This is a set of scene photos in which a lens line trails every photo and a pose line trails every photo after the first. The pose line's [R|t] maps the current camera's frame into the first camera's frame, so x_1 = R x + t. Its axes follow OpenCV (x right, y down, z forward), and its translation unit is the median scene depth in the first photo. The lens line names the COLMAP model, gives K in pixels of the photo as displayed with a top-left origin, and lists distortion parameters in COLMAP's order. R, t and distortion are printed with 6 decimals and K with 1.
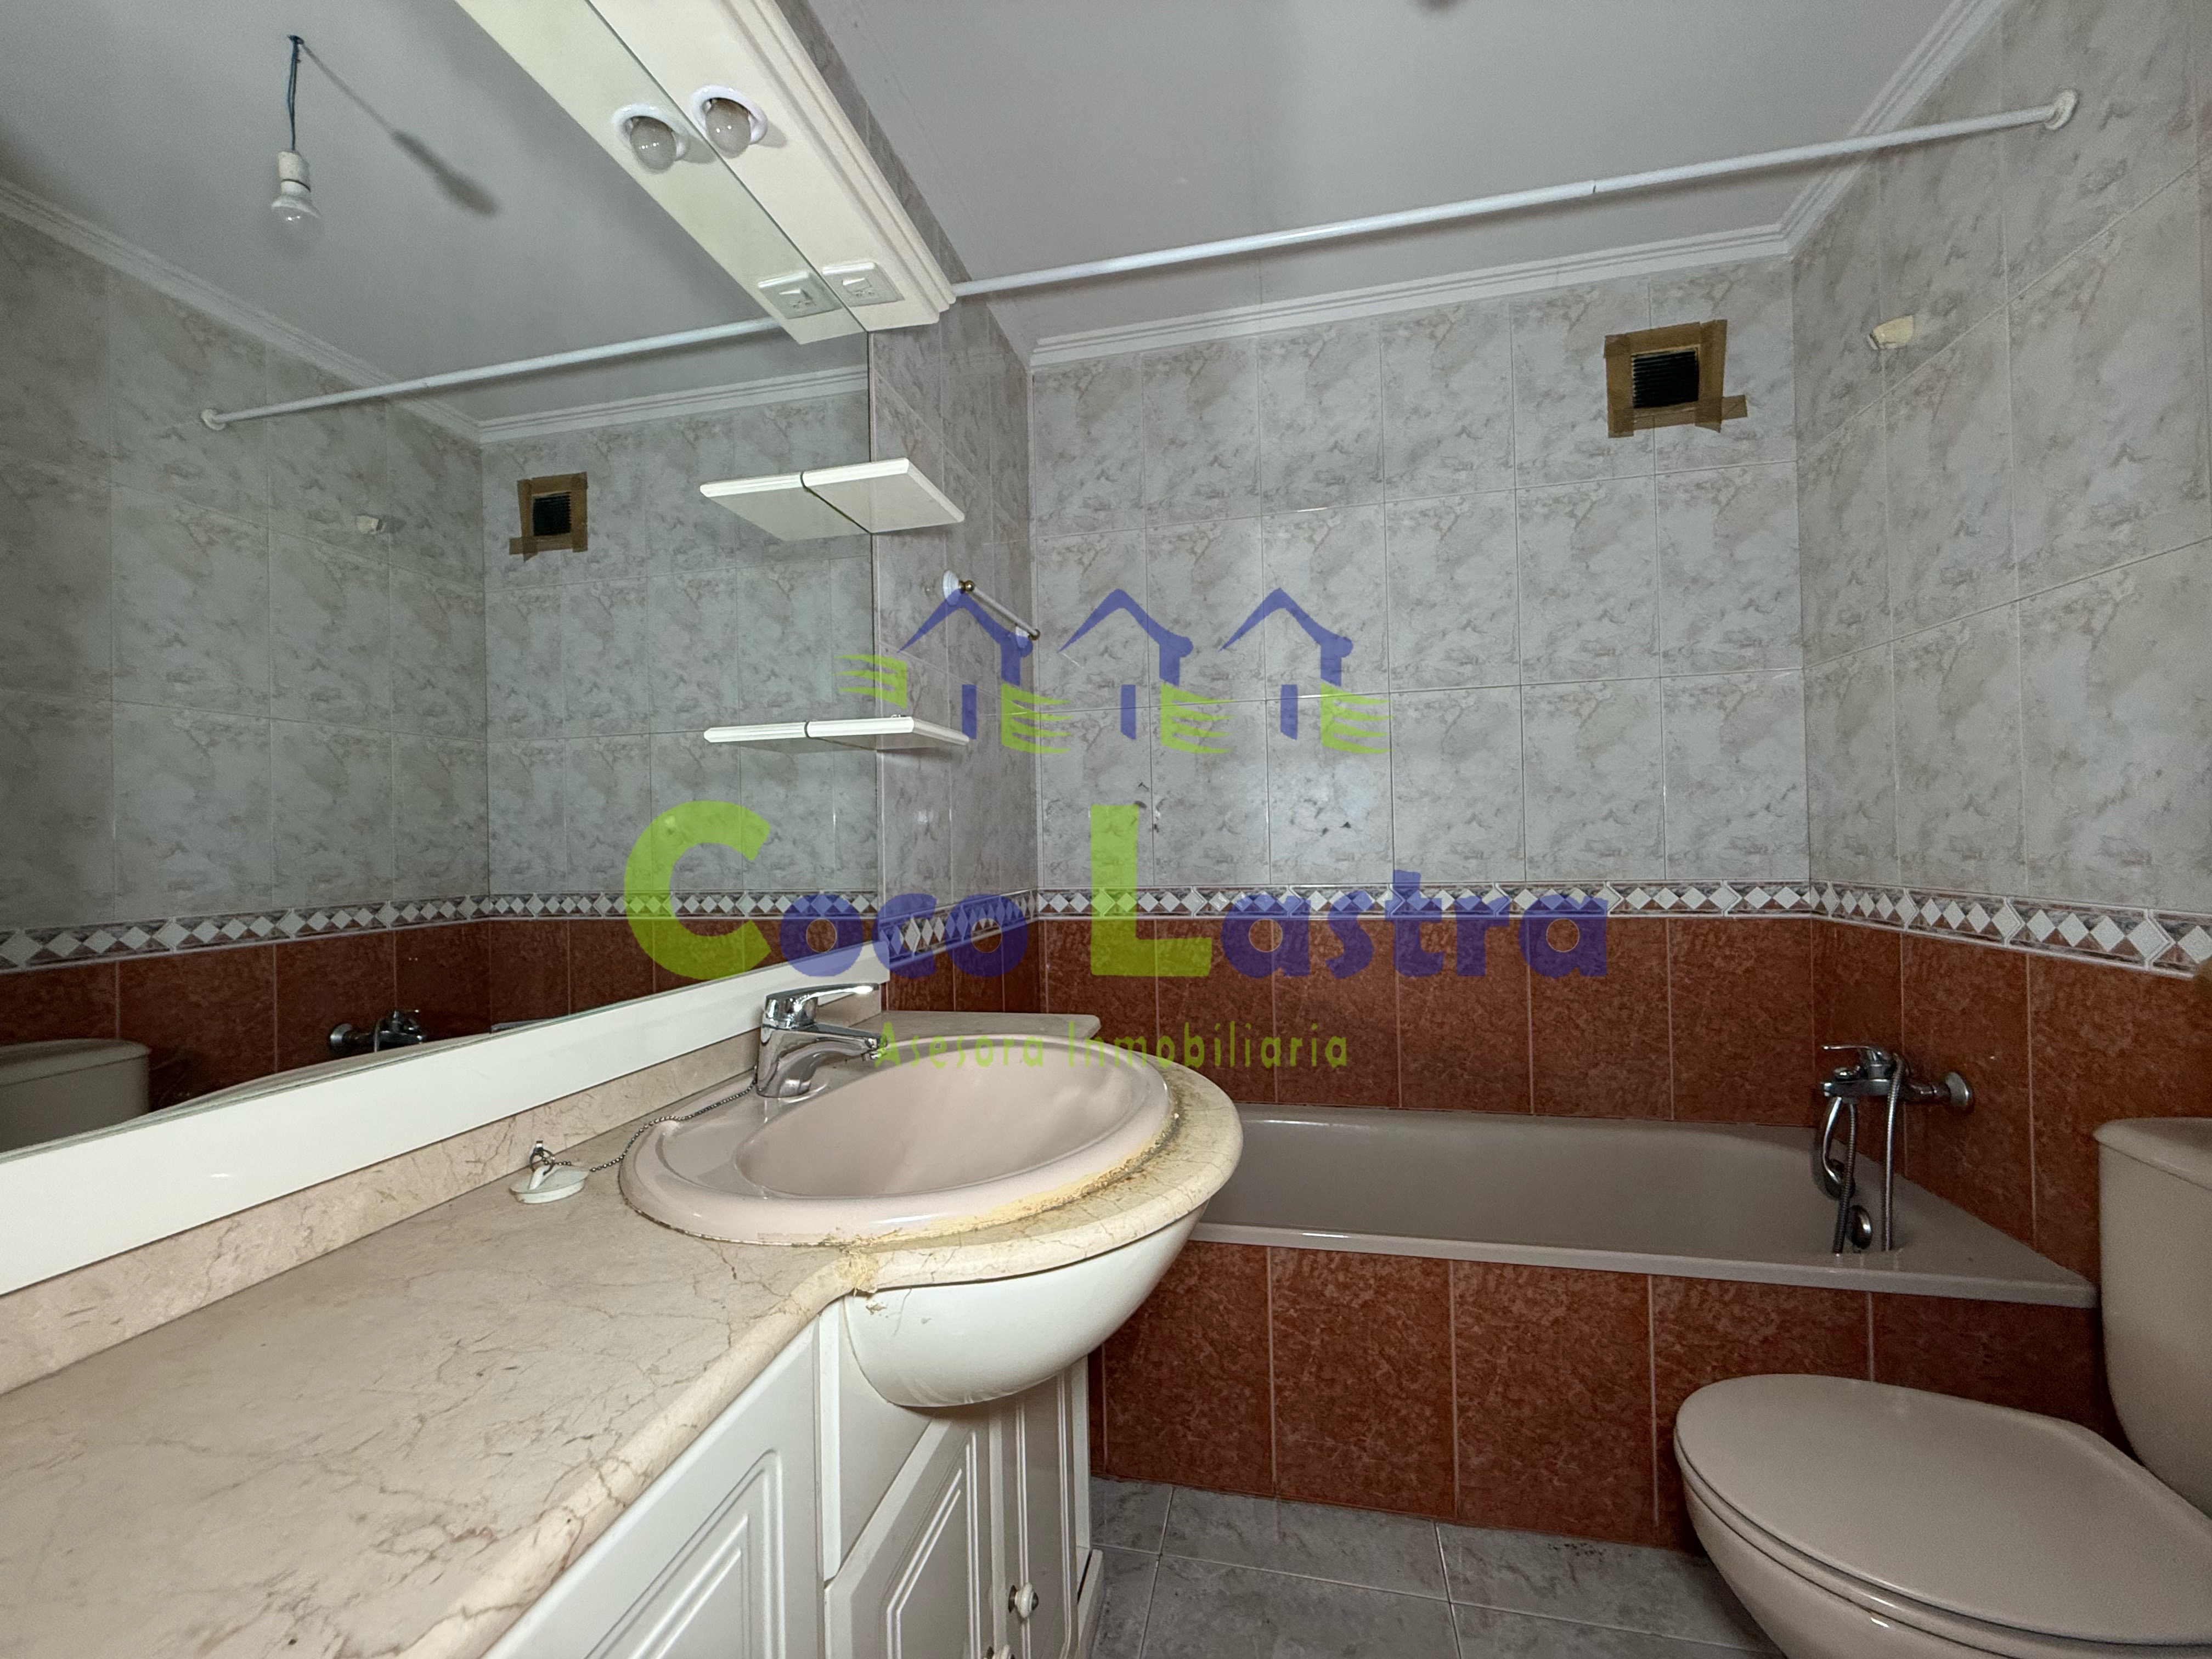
lens RADIAL K [[883.7, 0, 1100.8], [0, 883.7, 831.1], [0, 0, 1]] dist [-0.000337, -0.000512]
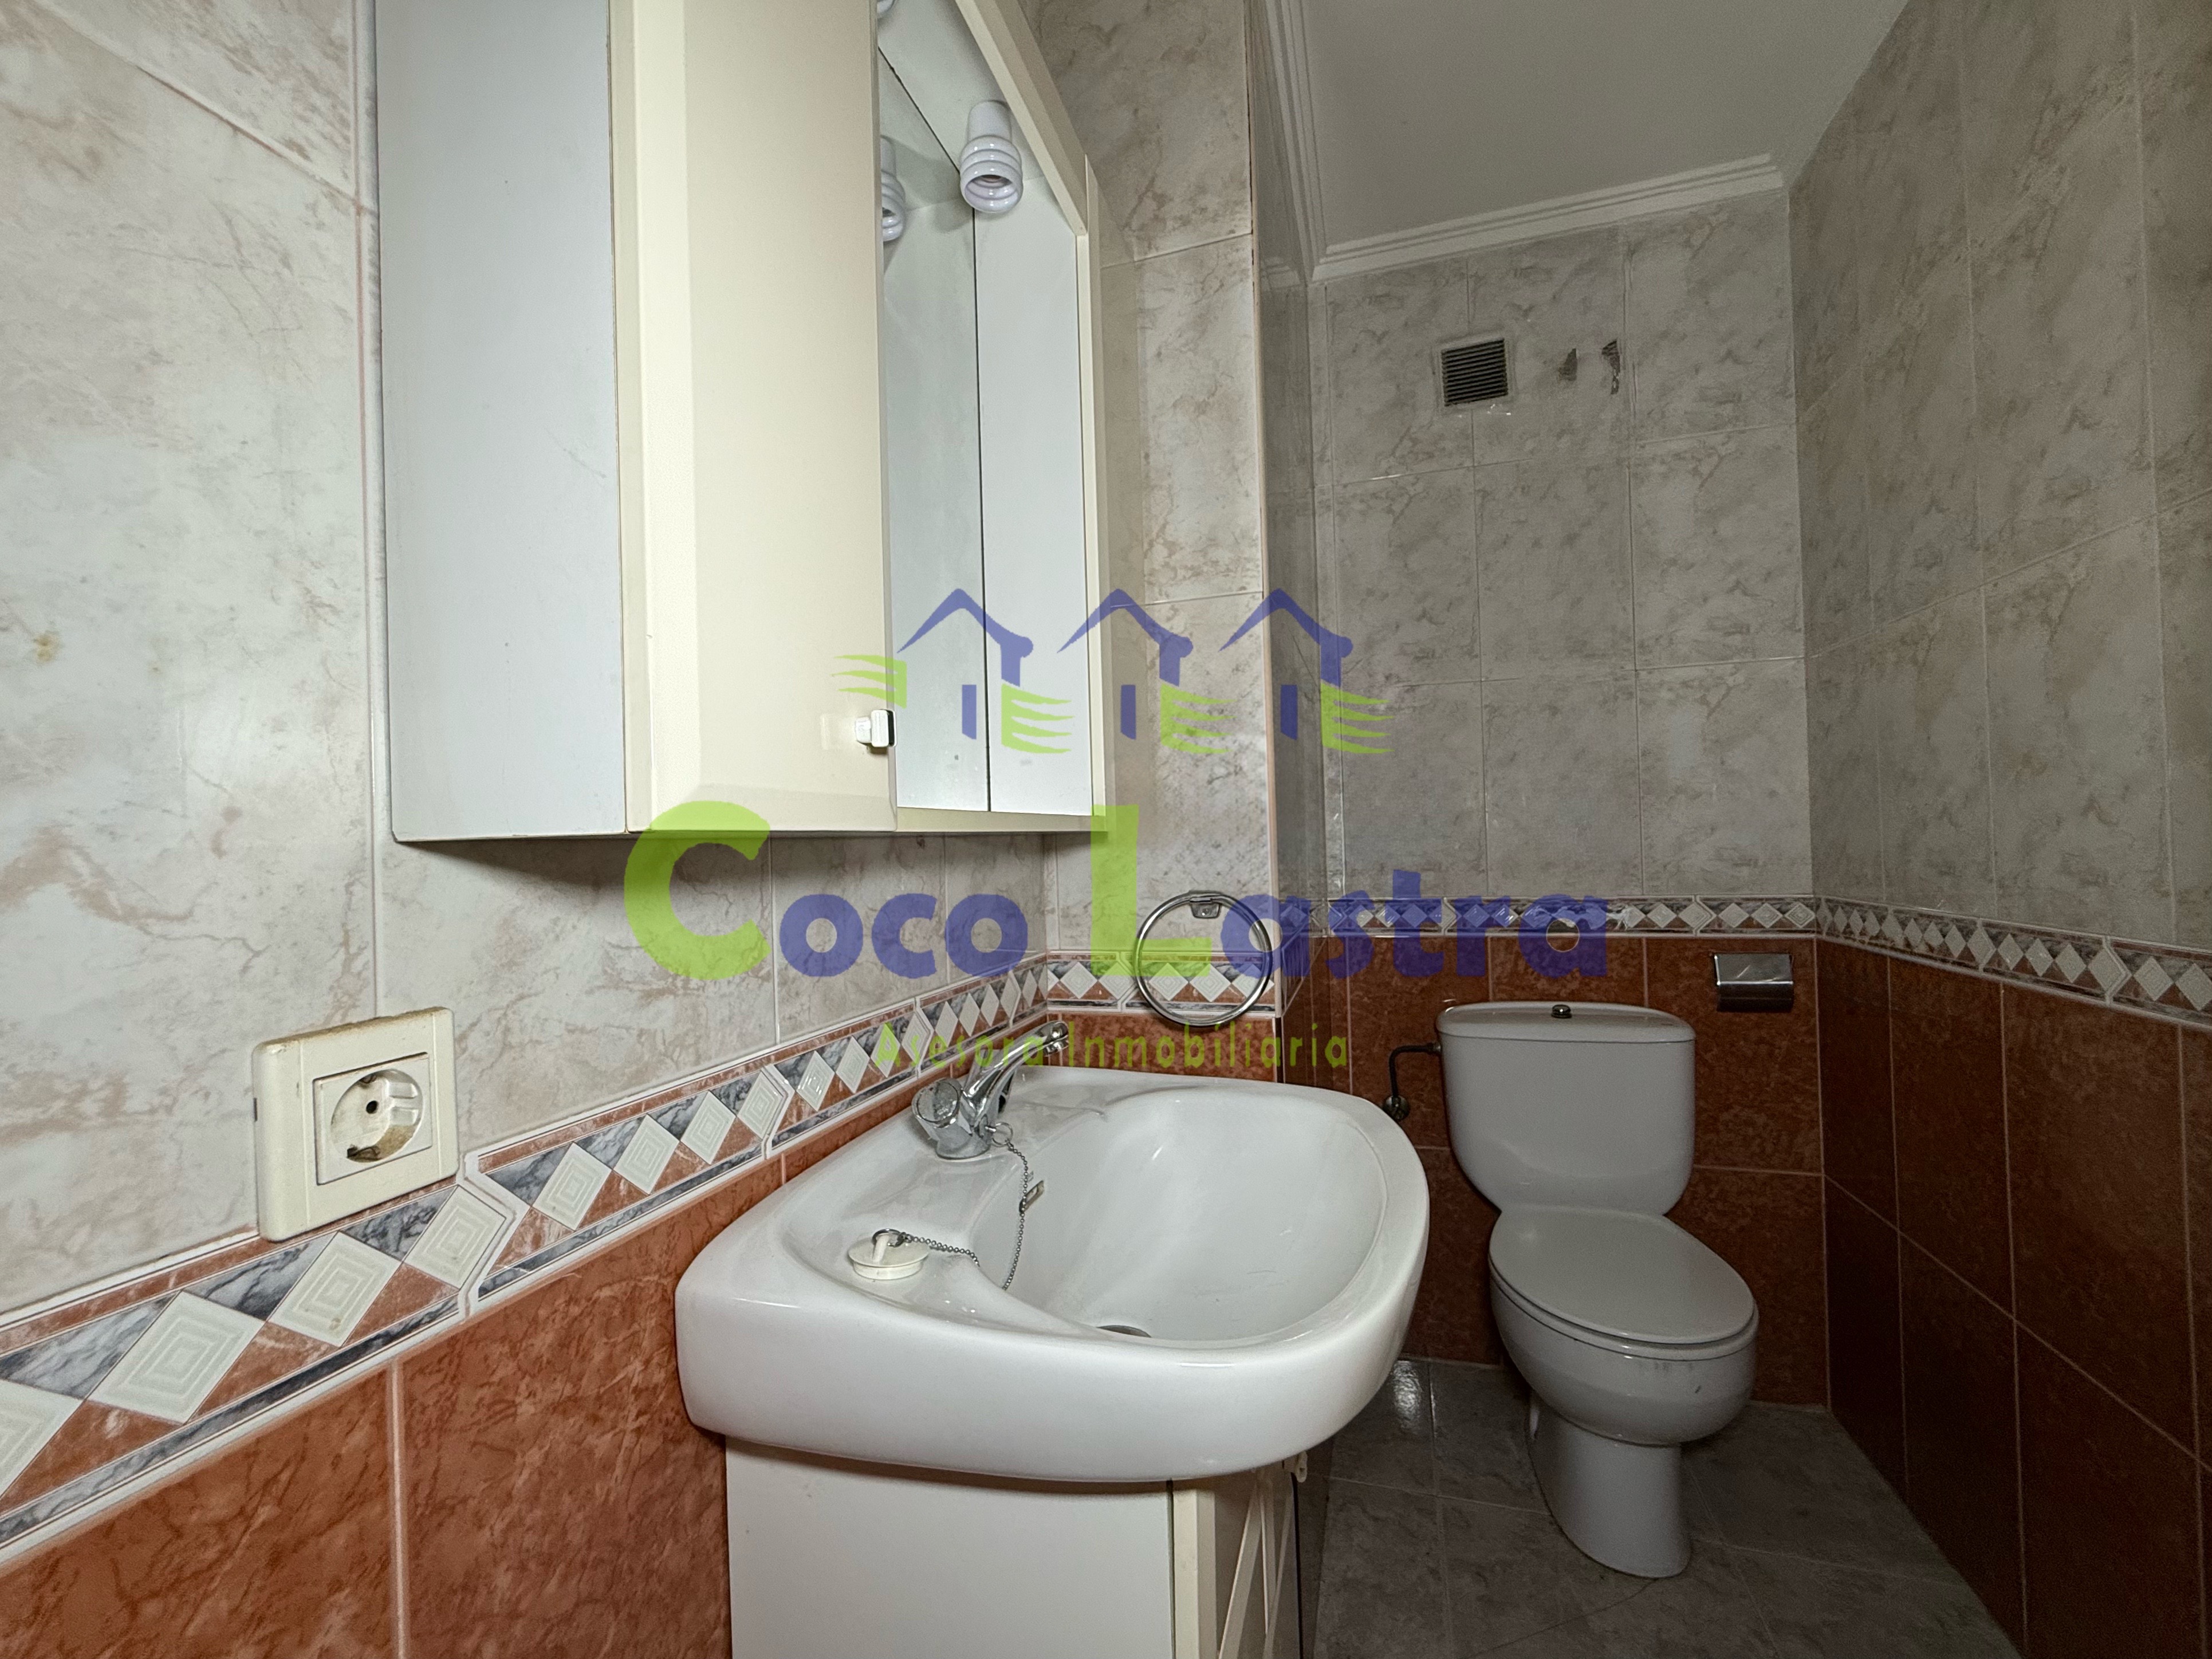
lens RADIAL K [[974.6, 0, 1105.8], [0, 974.6, 821.1], [0, 0, 1]] dist [0.026093, 0.000316]
pose [[0.998049, 0.004499, -0.062266, 0.229058], [-0.005259, 0.999914, -0.012046, -0.007532], [0.062207, 0.012350, 0.997987, -0.054249]]
